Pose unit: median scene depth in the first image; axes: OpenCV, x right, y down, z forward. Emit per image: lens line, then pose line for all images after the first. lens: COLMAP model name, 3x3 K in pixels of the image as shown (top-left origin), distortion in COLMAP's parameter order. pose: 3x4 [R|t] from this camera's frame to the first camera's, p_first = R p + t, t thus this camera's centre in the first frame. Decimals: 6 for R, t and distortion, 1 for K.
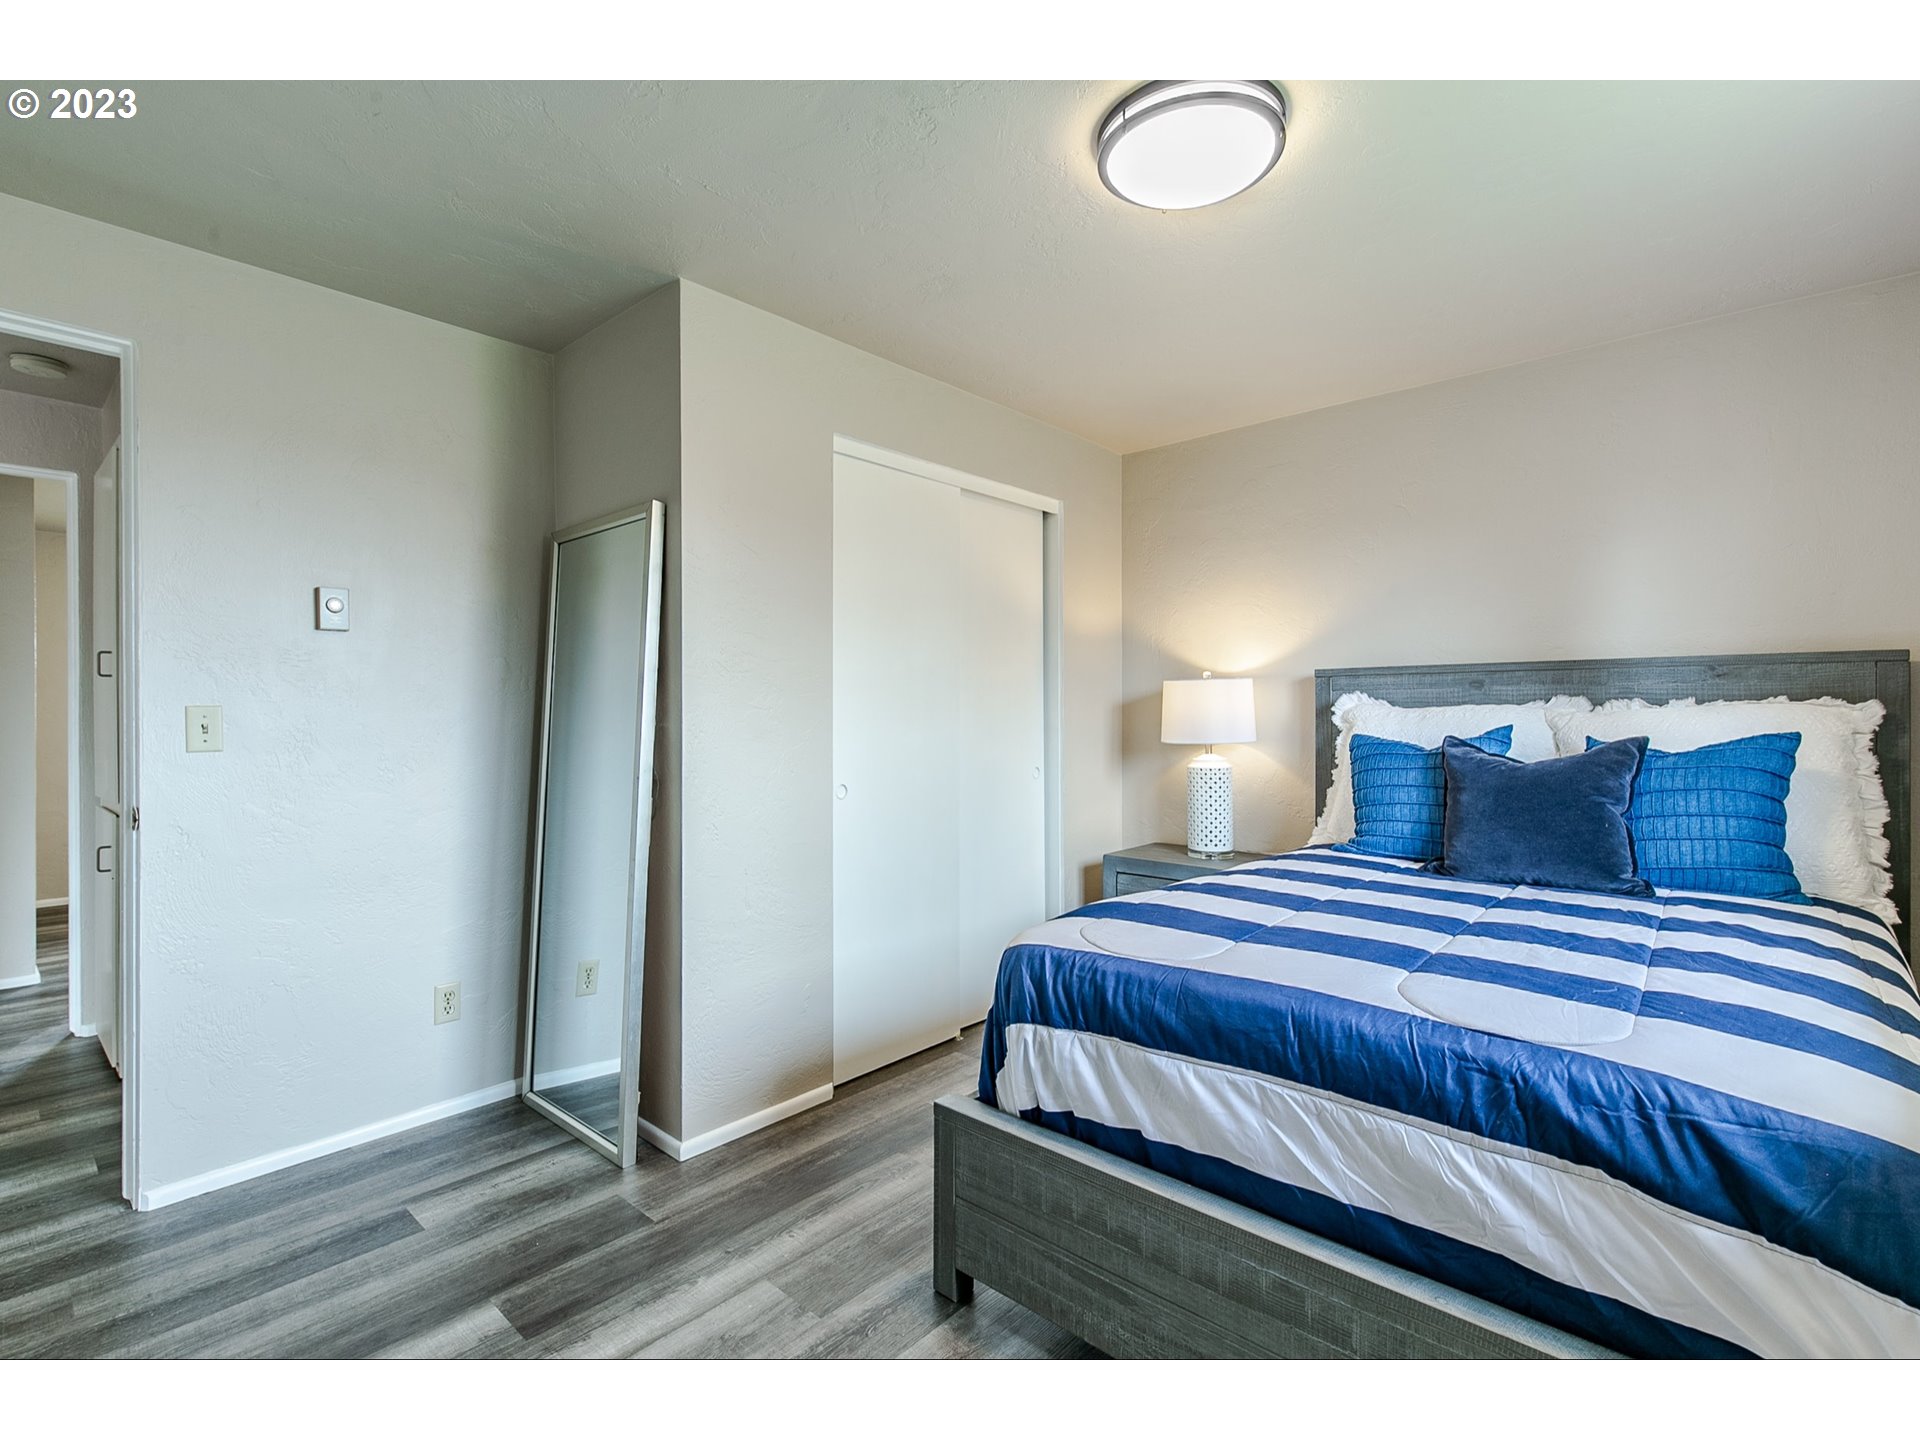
lens RADIAL K [[902.1, 0, 950.5], [0, 902.1, 711.0], [0, 0, 1]] dist [0.021359, 0.000293]
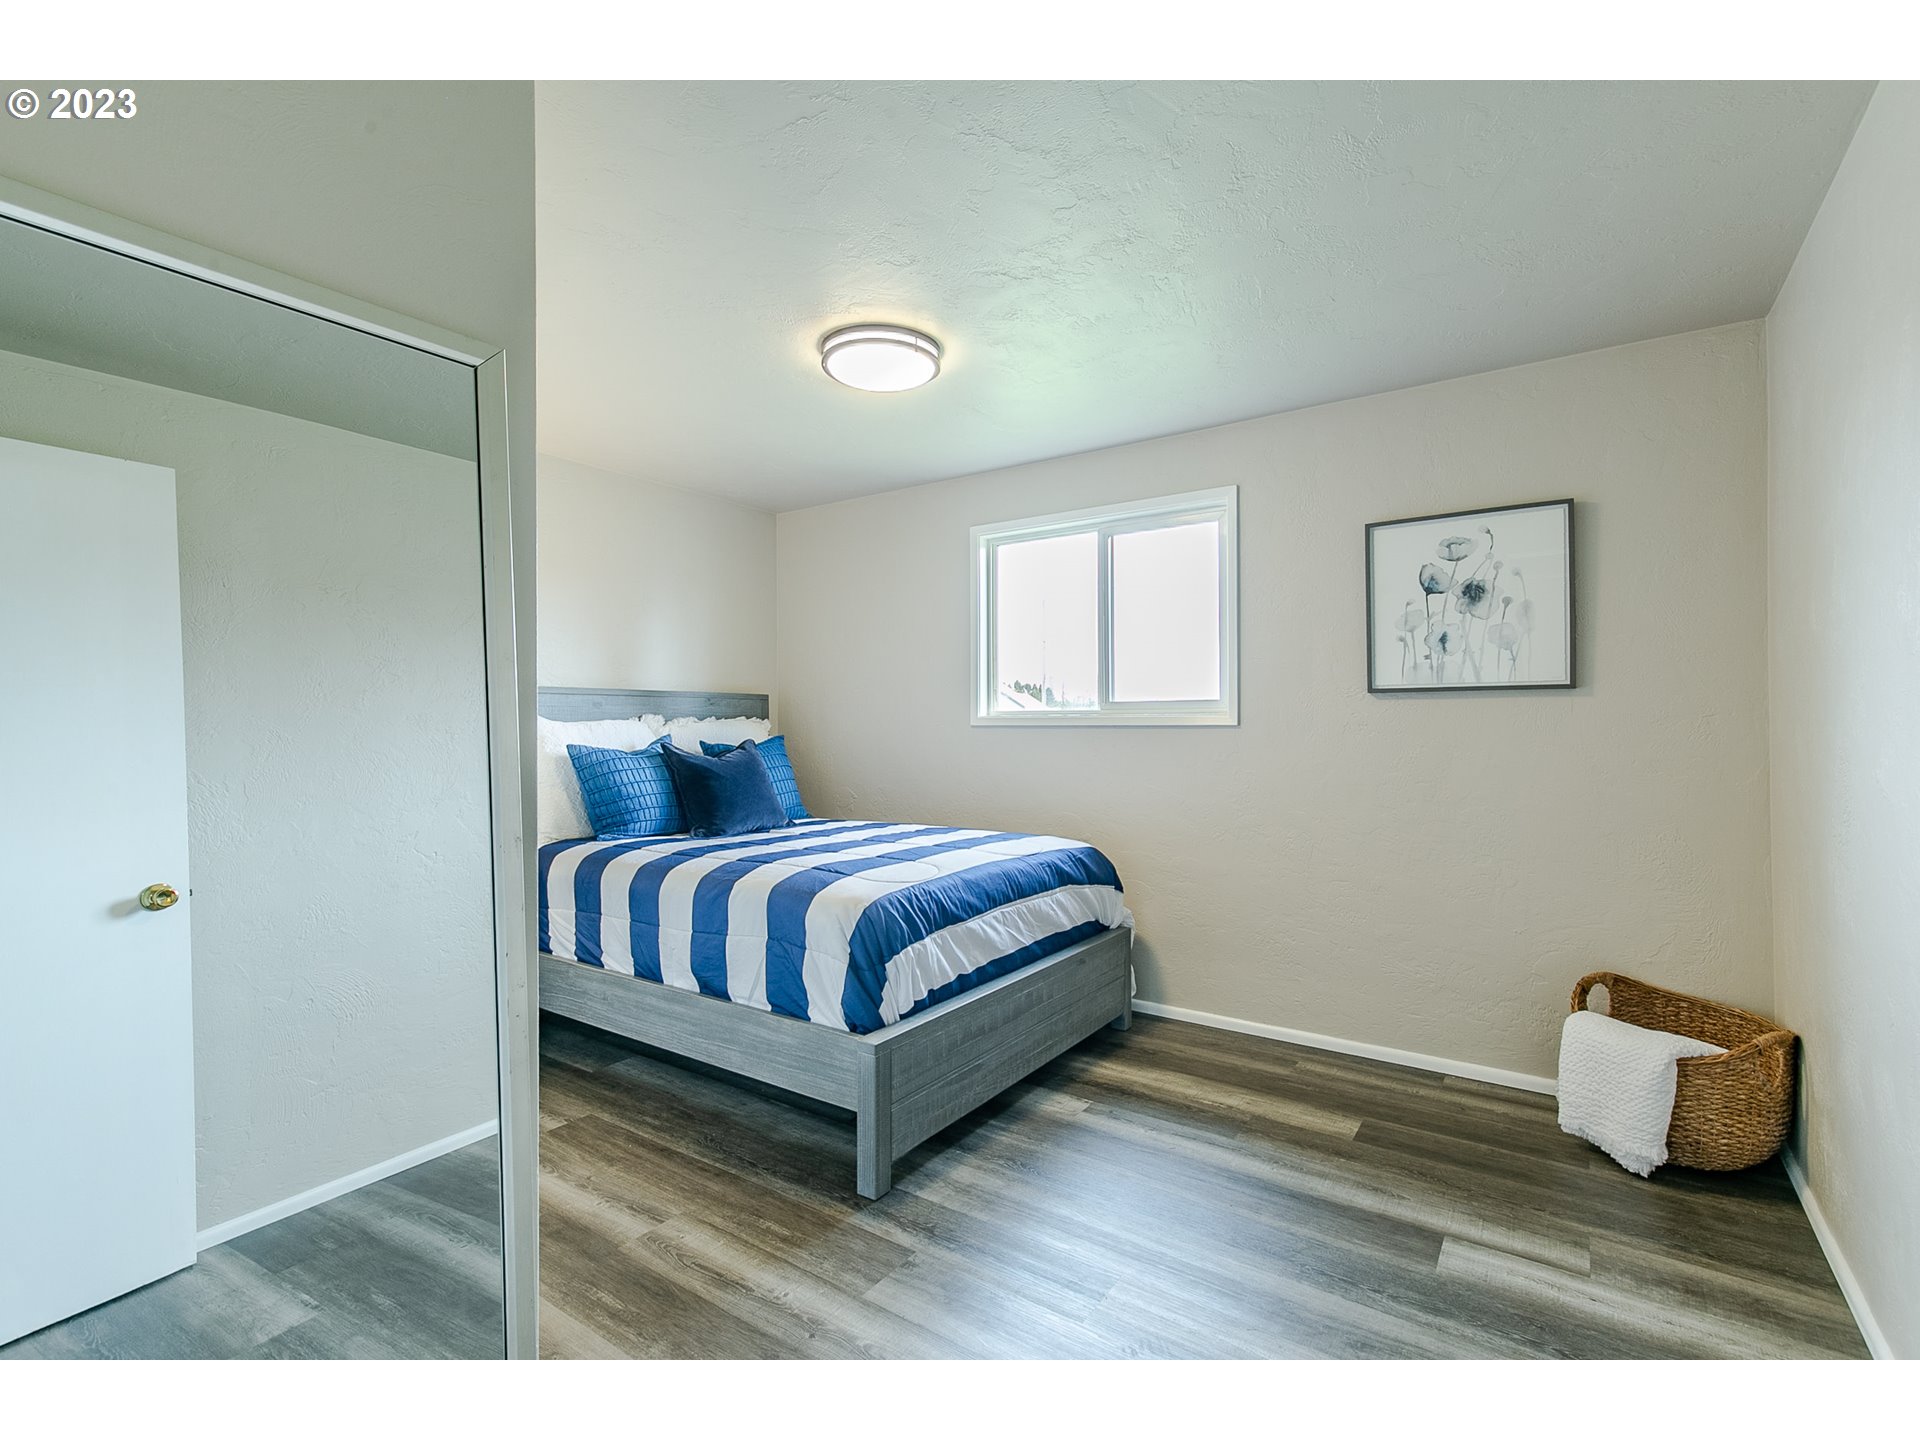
lens RADIAL K [[902.1, 0, 950.5], [0, 902.1, 711.0], [0, 0, 1]] dist [0.021359, 0.000293]
pose [[-0.124718, 0.014411, 0.992088, -1.460887], [0.005197, 0.999890, -0.013871, 0.000401], [-0.992179, 0.003426, -0.124779, 1.233159]]
